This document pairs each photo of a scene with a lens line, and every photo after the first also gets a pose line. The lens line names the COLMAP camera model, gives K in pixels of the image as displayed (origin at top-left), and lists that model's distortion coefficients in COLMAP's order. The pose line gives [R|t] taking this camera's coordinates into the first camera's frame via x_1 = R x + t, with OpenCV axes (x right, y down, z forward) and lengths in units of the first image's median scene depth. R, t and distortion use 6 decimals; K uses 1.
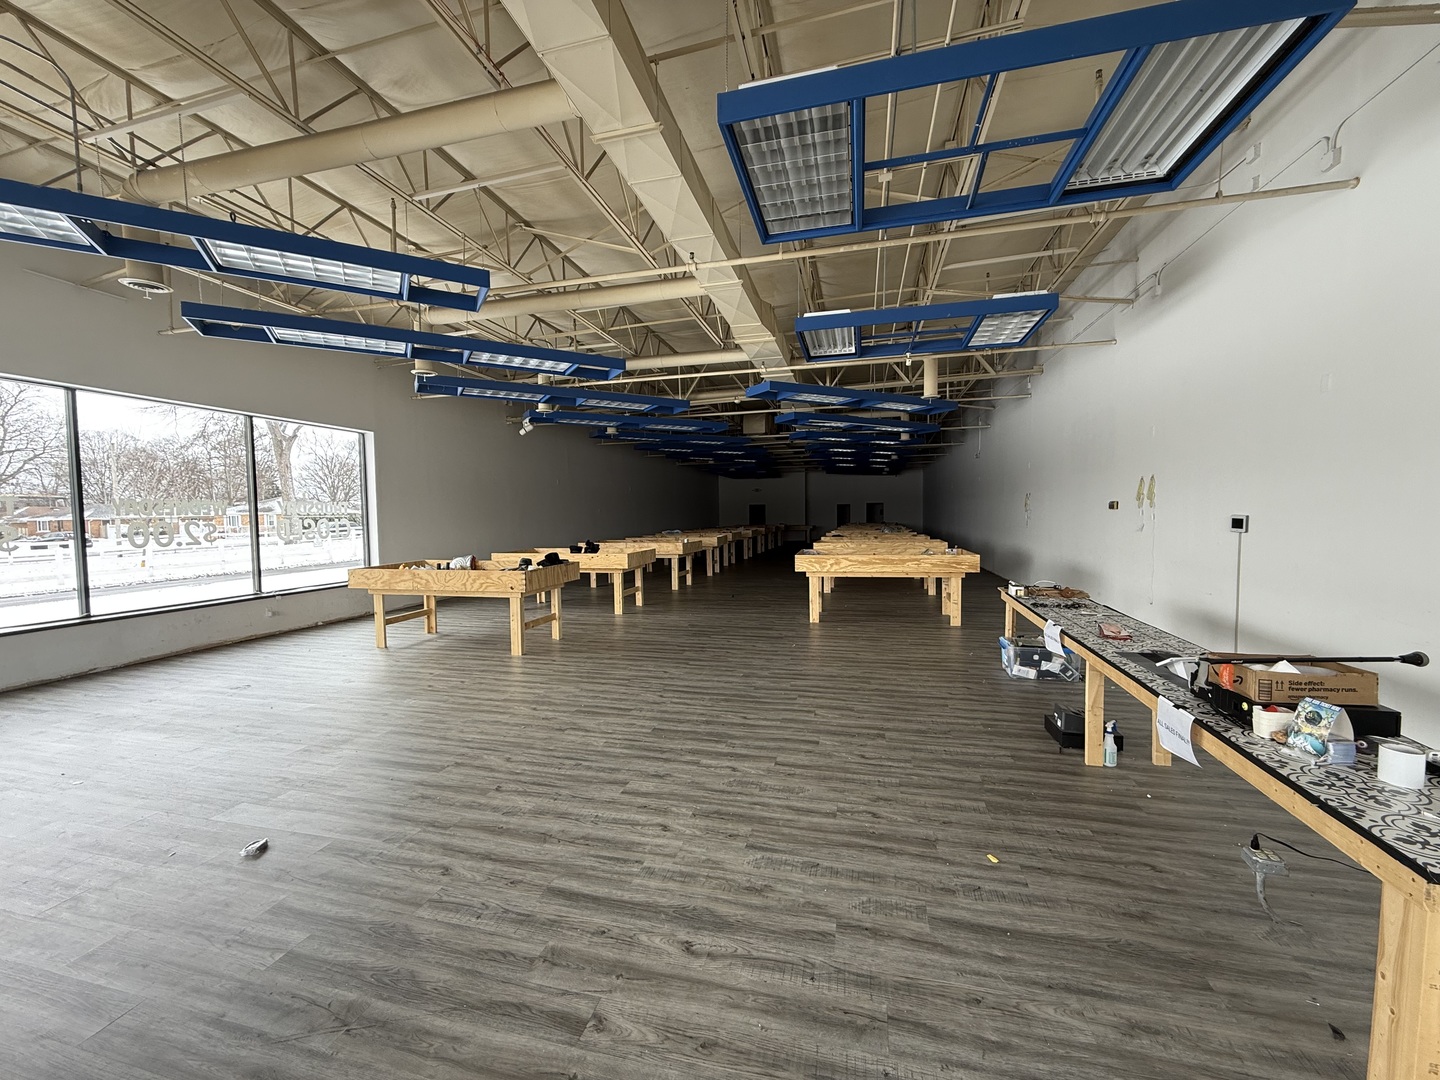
lens RADIAL K [[574.6, 0, 721.4], [0, 574.6, 550.1], [0, 0, 1]] dist [-0.004482, -0.000967]
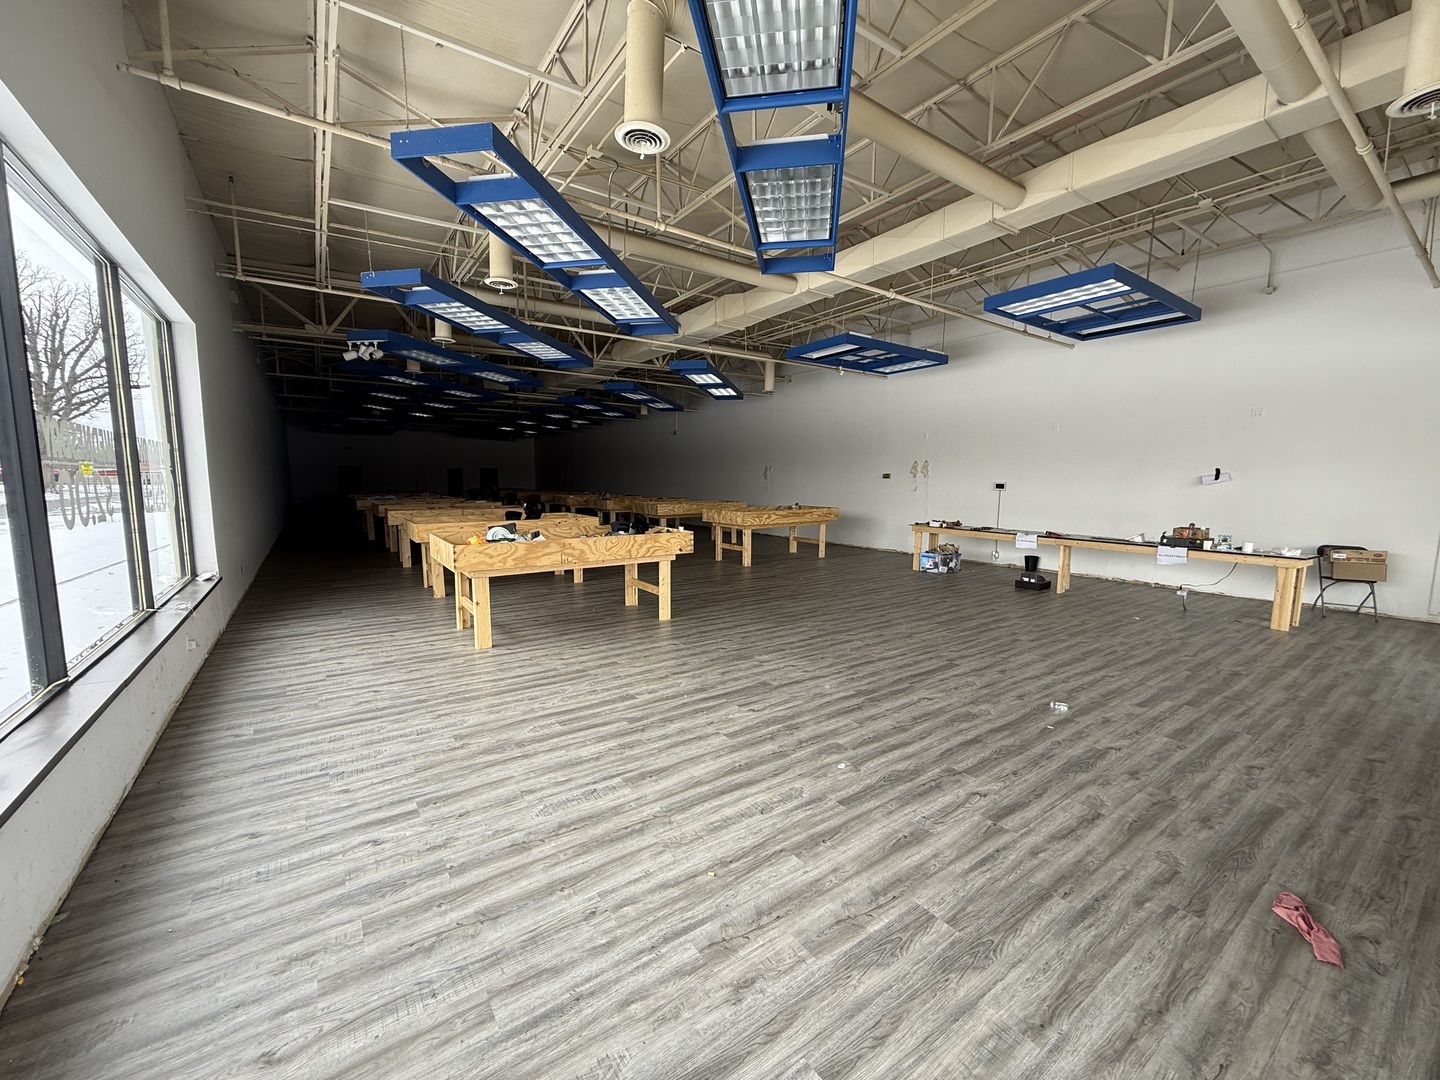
lens RADIAL K [[574.6, 0, 729.9], [0, 574.6, 533.9], [0, 0, 1]] dist [-0.004482, -0.000967]
pose [[0.648402, -0.058012, 0.759085, -1.228605], [0.040267, 0.998310, 0.041899, 0.003739], [-0.760233, 0.003398, 0.649642, 0.361288]]
